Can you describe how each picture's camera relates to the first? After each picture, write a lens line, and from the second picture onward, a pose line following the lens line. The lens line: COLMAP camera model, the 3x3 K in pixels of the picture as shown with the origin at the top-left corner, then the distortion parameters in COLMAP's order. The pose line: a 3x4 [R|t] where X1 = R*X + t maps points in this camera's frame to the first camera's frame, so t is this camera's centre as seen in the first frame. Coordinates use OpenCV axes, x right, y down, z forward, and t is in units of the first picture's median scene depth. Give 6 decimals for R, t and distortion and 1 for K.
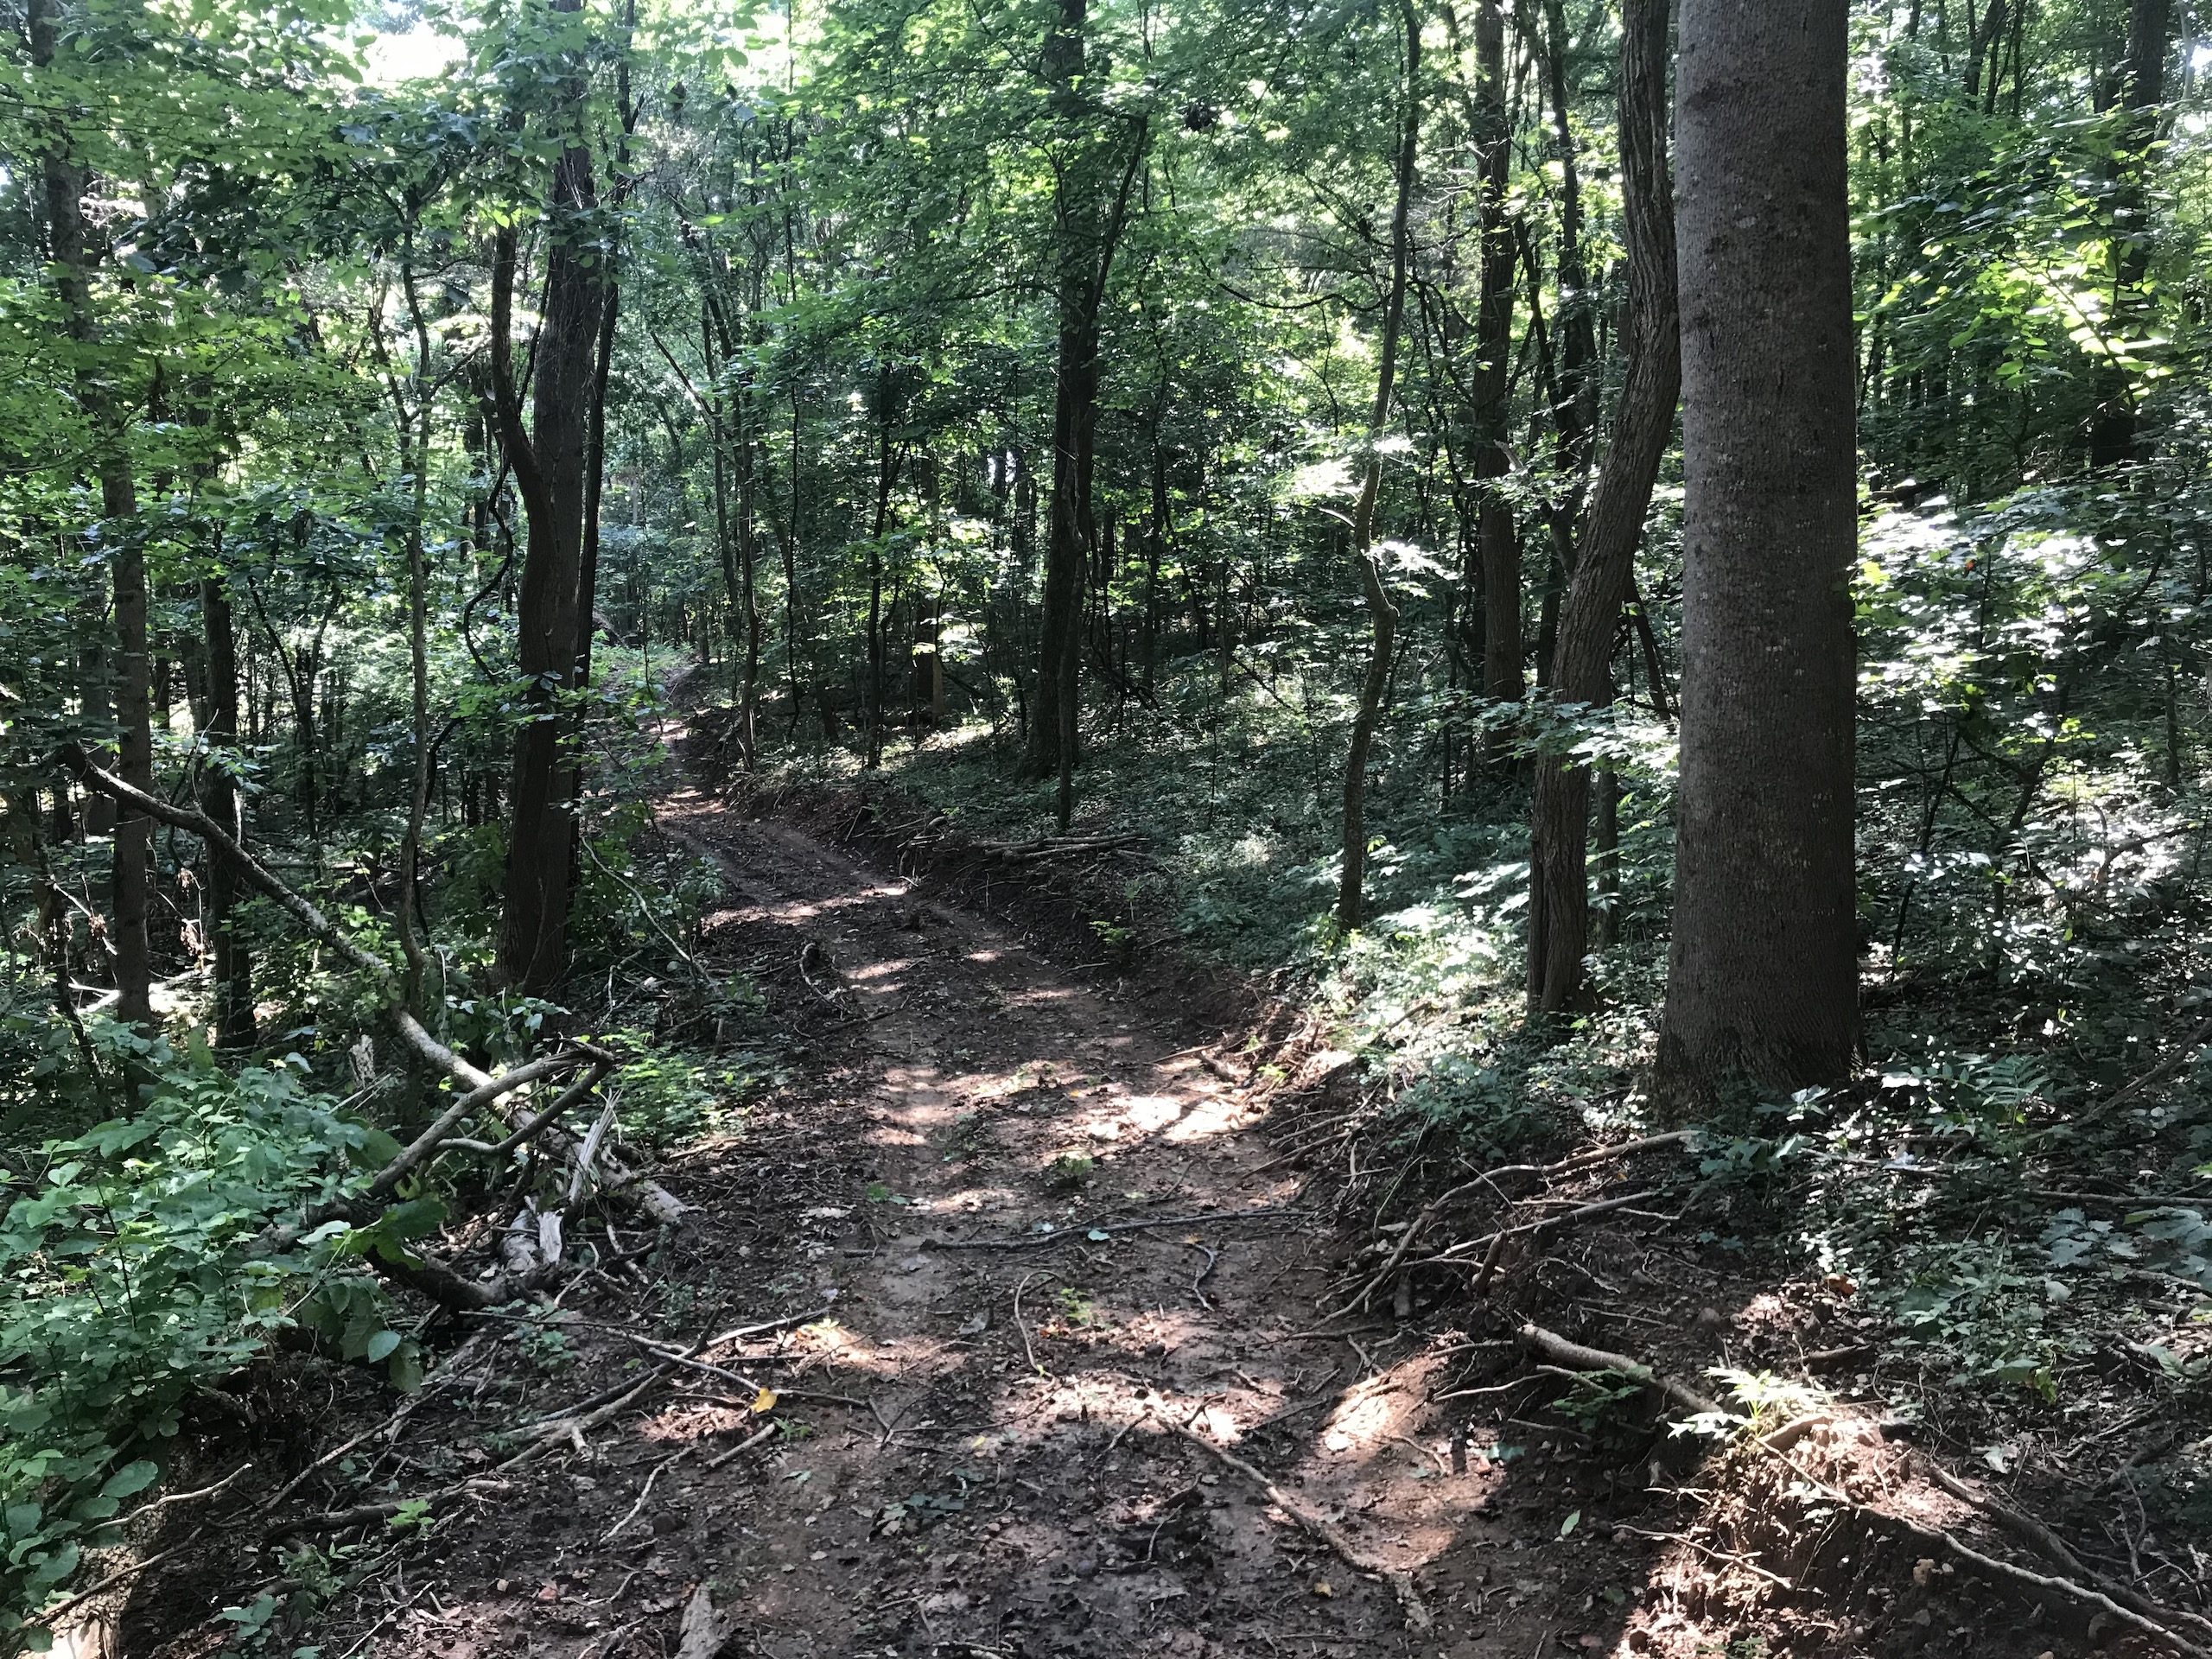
lens RADIAL K [[1810.8, 0, 1107.0], [0, 1810.8, 830.8], [0, 0, 1]] dist [0.000089, -0.000227]
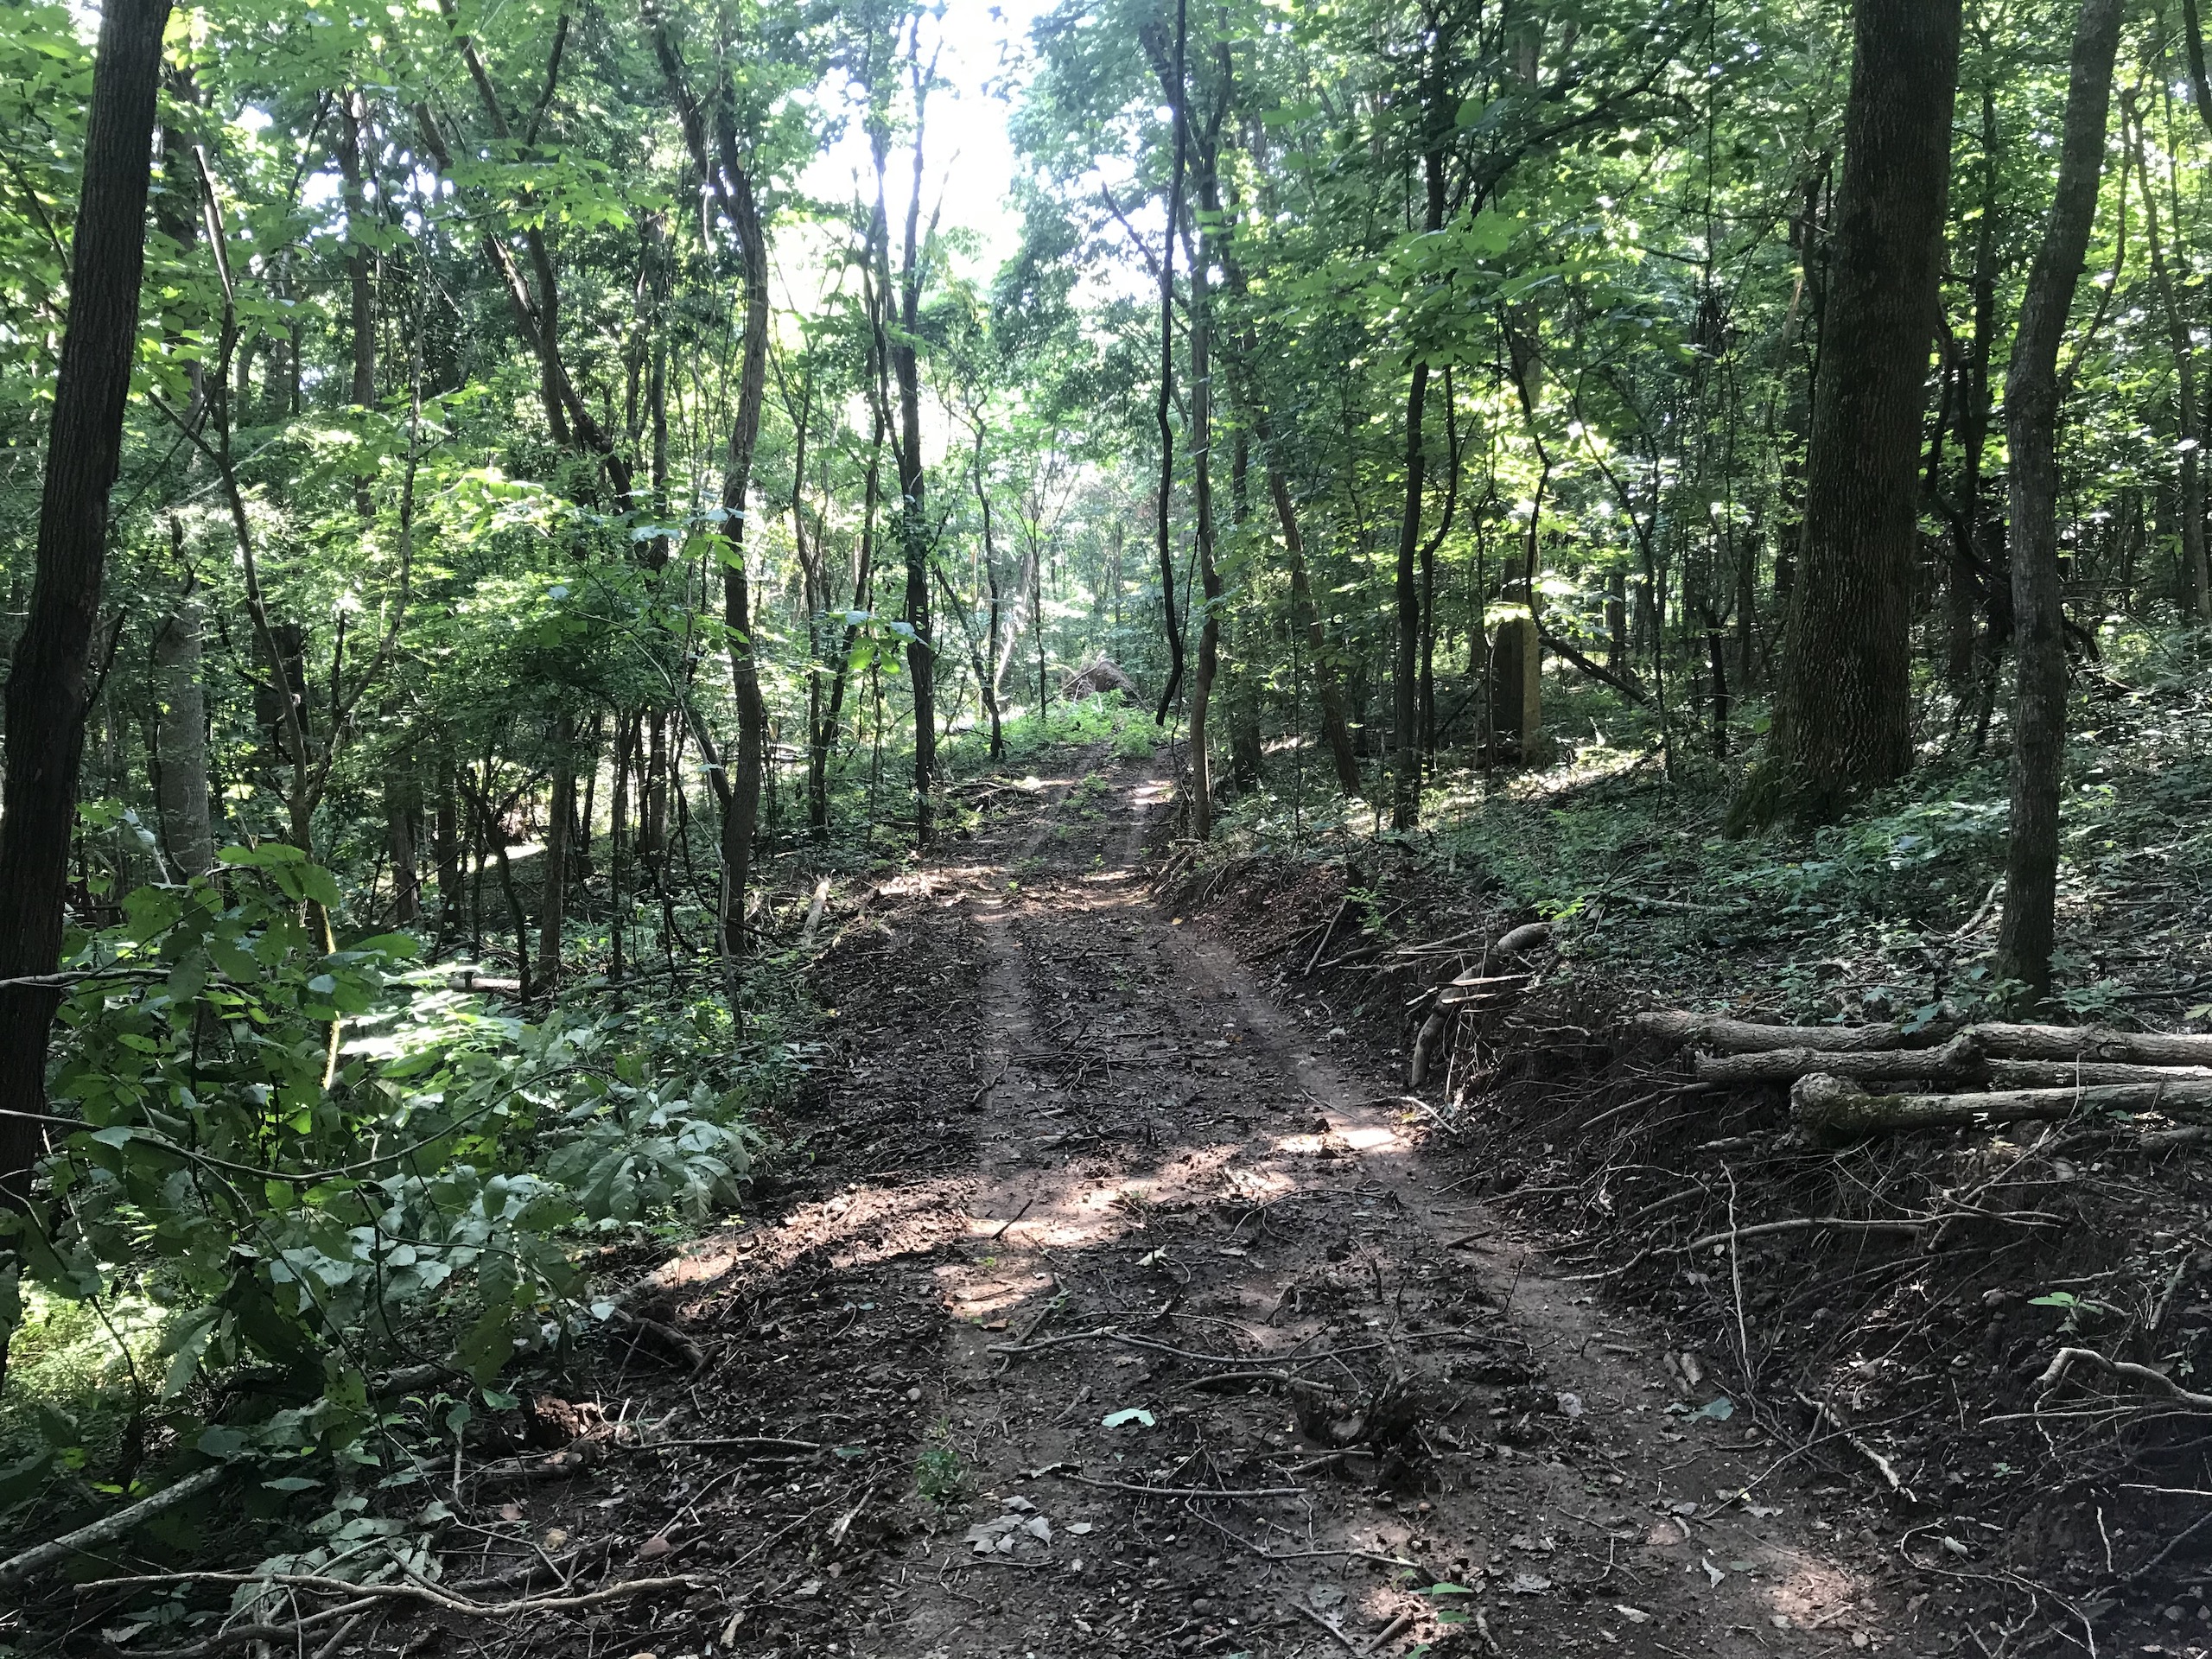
lens RADIAL K [[1810.8, 0, 1108.2], [0, 1810.8, 832.9], [0, 0, 1]] dist [0.000089, -0.000227]
pose [[0.947797, 0.014088, -0.318563, -0.041796], [-0.032359, 0.998116, -0.052137, -0.003151], [0.317228, 0.059724, 0.946467, 0.464398]]
